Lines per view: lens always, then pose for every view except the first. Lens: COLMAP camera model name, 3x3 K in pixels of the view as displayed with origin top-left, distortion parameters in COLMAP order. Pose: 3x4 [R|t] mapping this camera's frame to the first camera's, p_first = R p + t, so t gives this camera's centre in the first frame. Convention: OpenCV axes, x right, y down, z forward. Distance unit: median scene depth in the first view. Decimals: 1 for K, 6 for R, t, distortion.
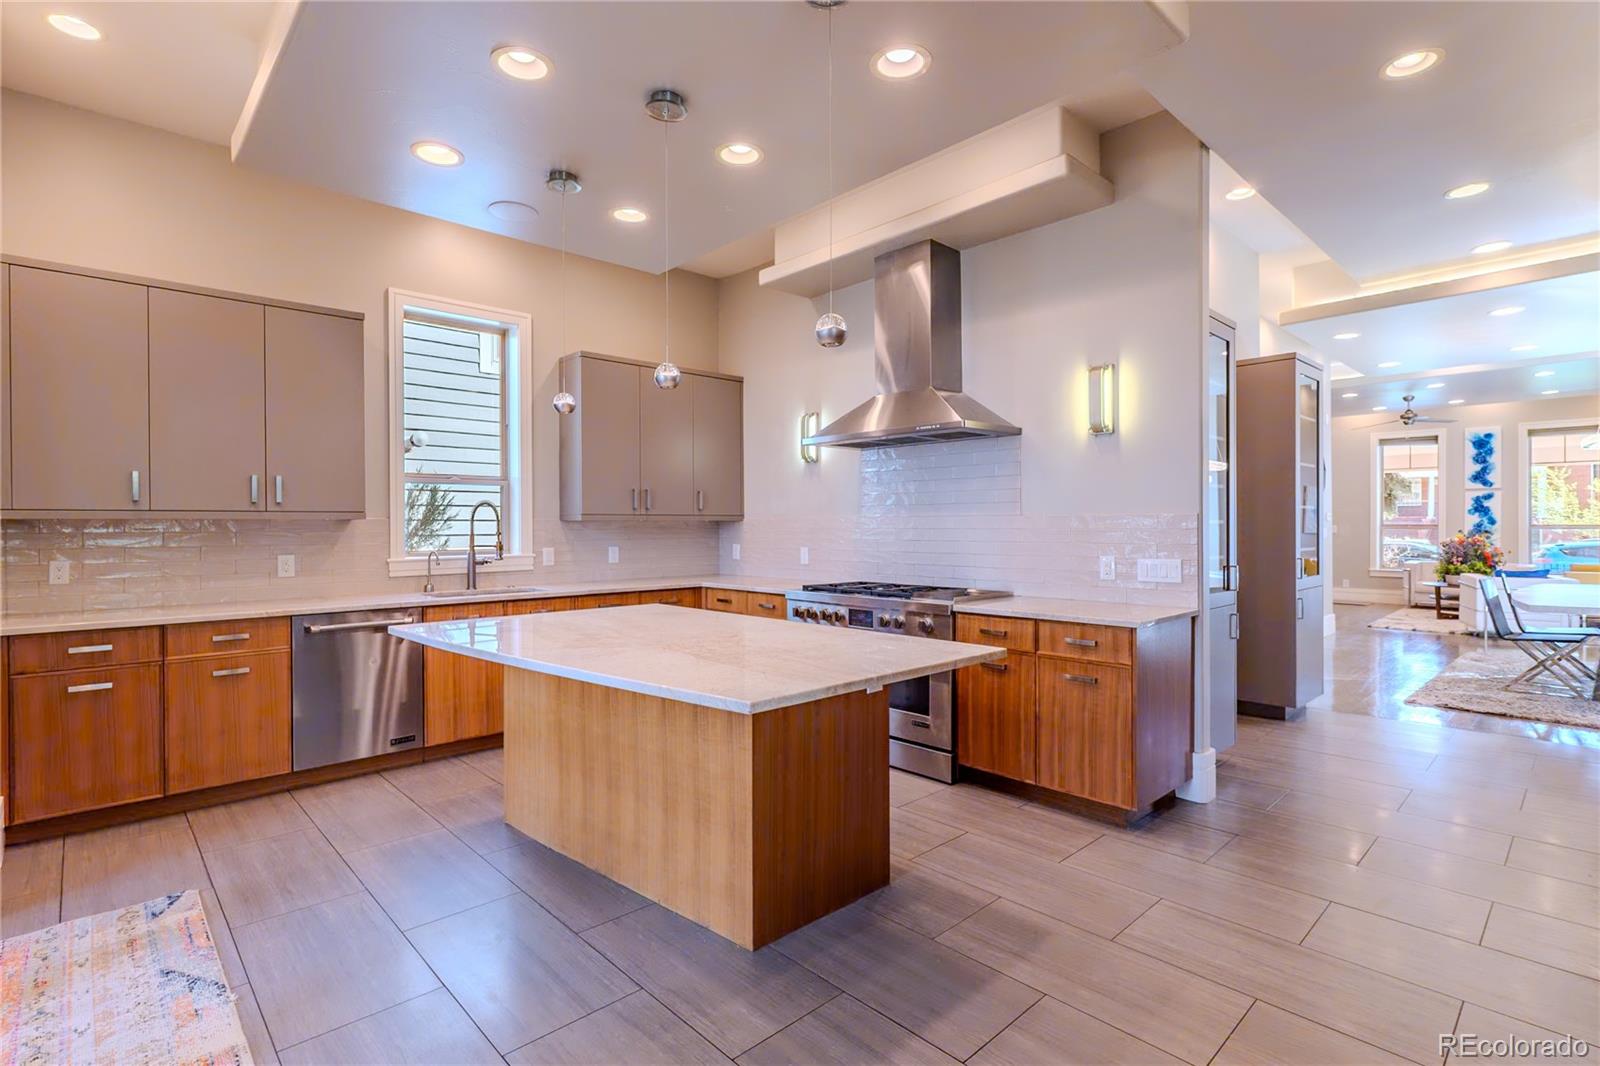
lens RADIAL K [[758.8, 0, 800.0], [0, 758.8, 533.0], [0, 0, 1]] dist [0.001643, 0.000248]
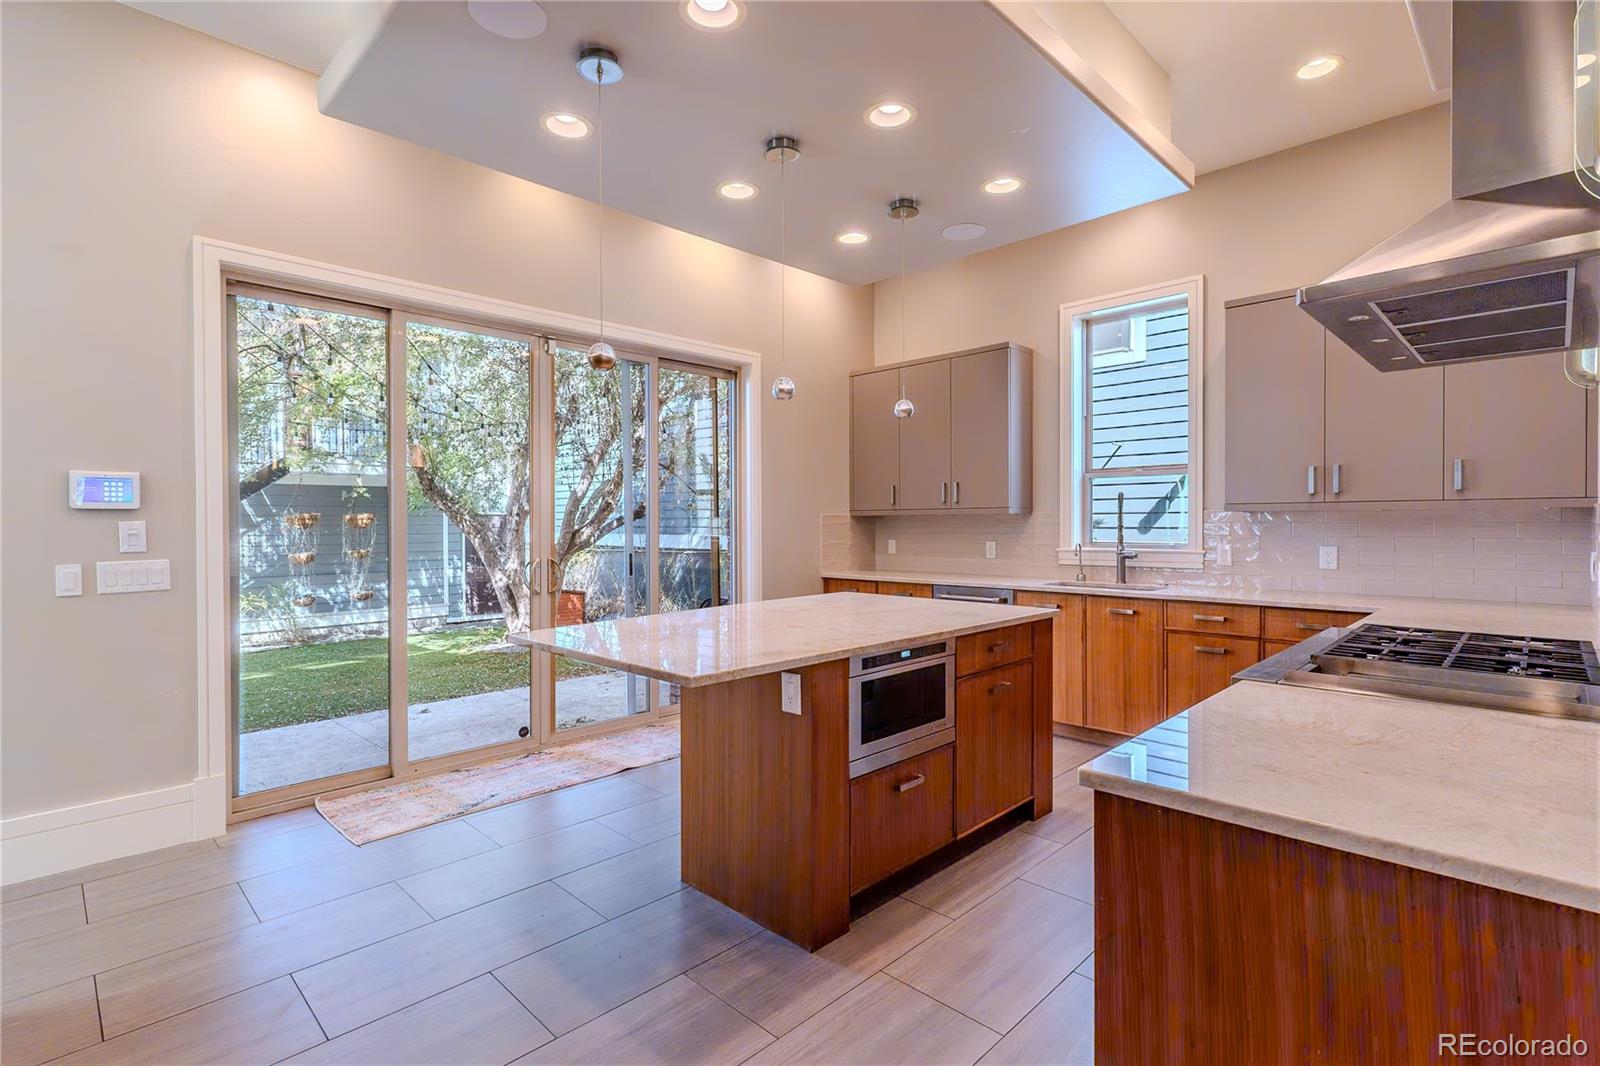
lens RADIAL K [[755.5, 0, 795.7], [0, 755.5, 530.0], [0, 0, 1]] dist [0.002478, 0.000074]
pose [[0.025420, 0.013402, -0.999587, 0.556505], [-0.006110, 0.999894, 0.013251, -0.004971], [0.999658, 0.005771, 0.025499, 0.573875]]
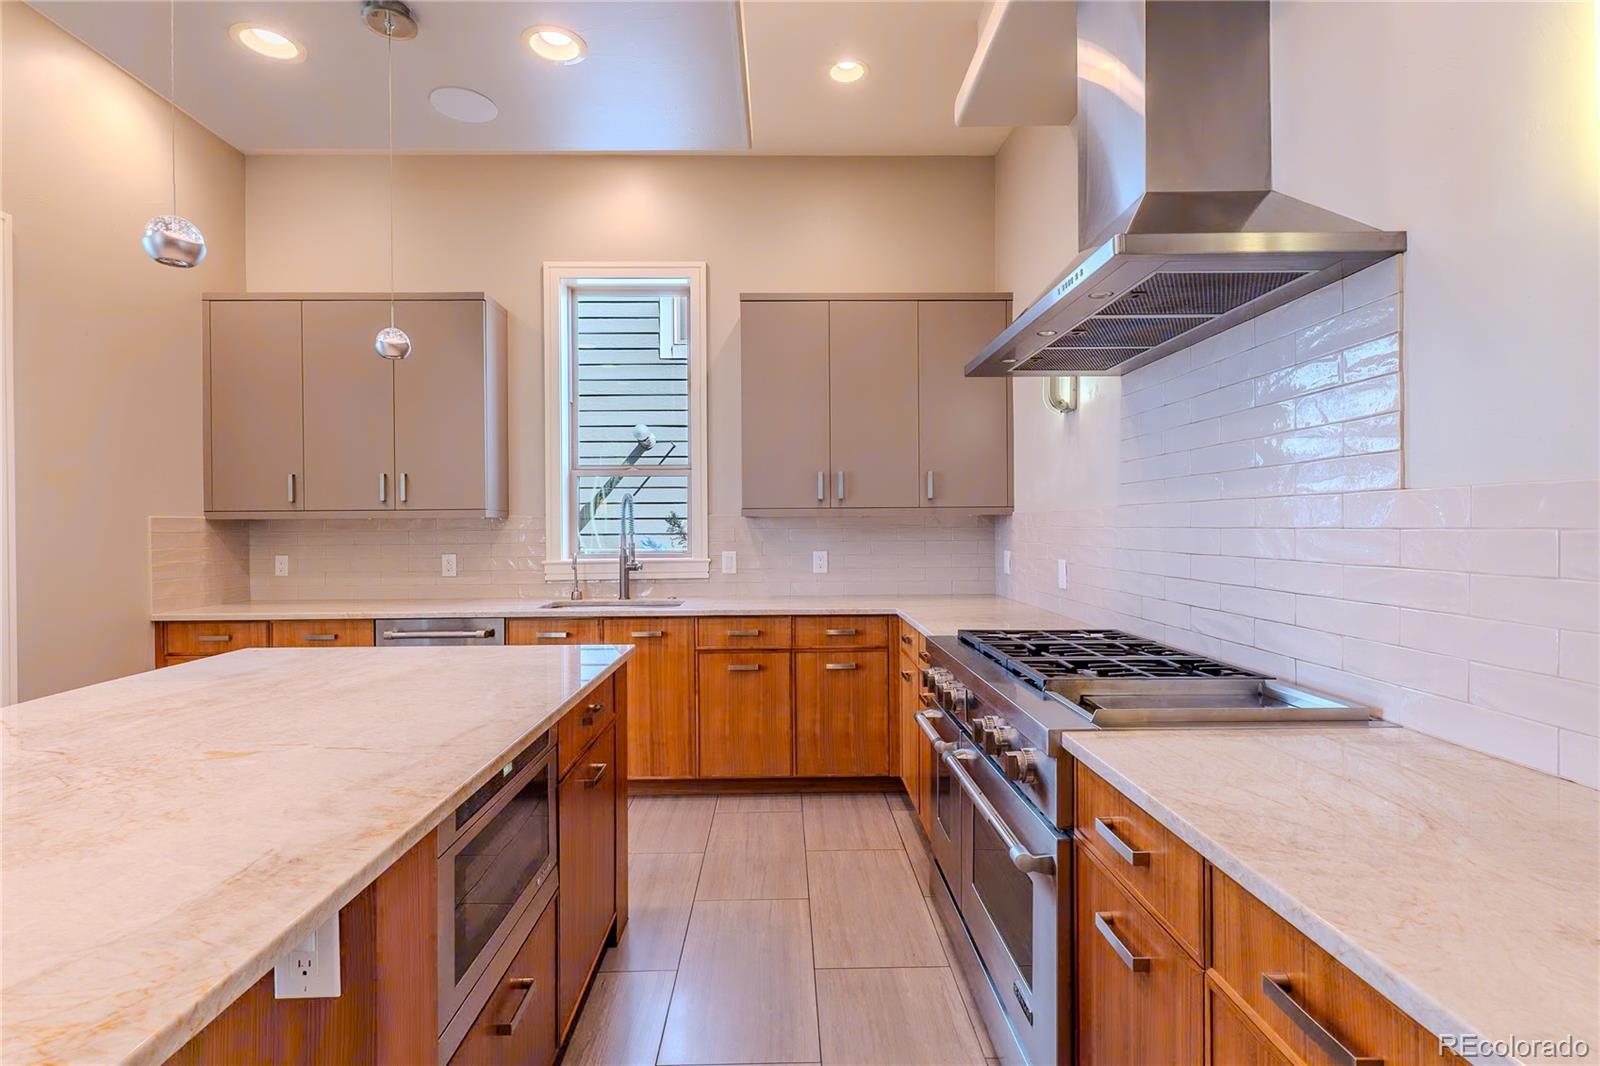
lens RADIAL K [[762.6, 0, 803.2], [0, 762.6, 526.6], [0, 0, 1]] dist [0.004304, 0.000559]
pose [[0.743252, -0.000879, -0.669011, 0.295192], [-0.003490, 0.999980, -0.005191, -0.002592], [0.669002, 0.006193, 0.743235, 0.520124]]
